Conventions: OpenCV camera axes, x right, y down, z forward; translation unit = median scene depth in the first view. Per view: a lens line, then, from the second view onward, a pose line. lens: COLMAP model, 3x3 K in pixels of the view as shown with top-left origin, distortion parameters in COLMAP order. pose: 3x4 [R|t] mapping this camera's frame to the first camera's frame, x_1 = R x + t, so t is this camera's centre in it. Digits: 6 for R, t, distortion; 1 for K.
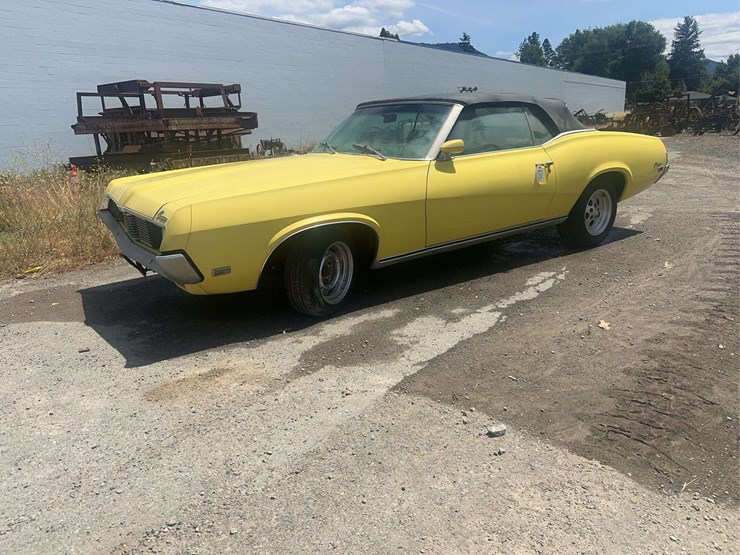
lens RADIAL K [[508.2, 0, 370.0], [0, 508.2, 298.9], [0, 0, 1]] dist [0.023340, -0.039915]
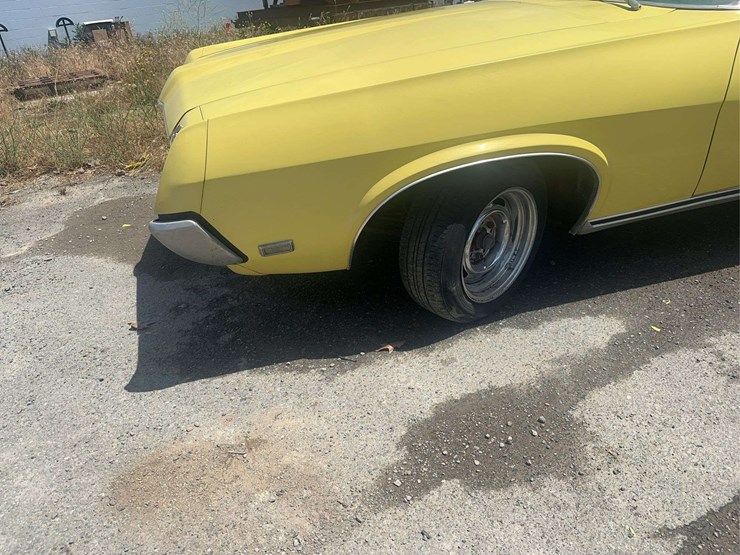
lens RADIAL K [[516.5, 0, 366.2], [0, 516.5, 289.2], [0, 0, 1]] dist [0.055496, -0.077190]
pose [[0.941301, 0.137975, -0.308083, -0.023744], [-0.064982, 0.969647, 0.235714, -0.119109], [0.331254, -0.201858, 0.921696, 0.424121]]
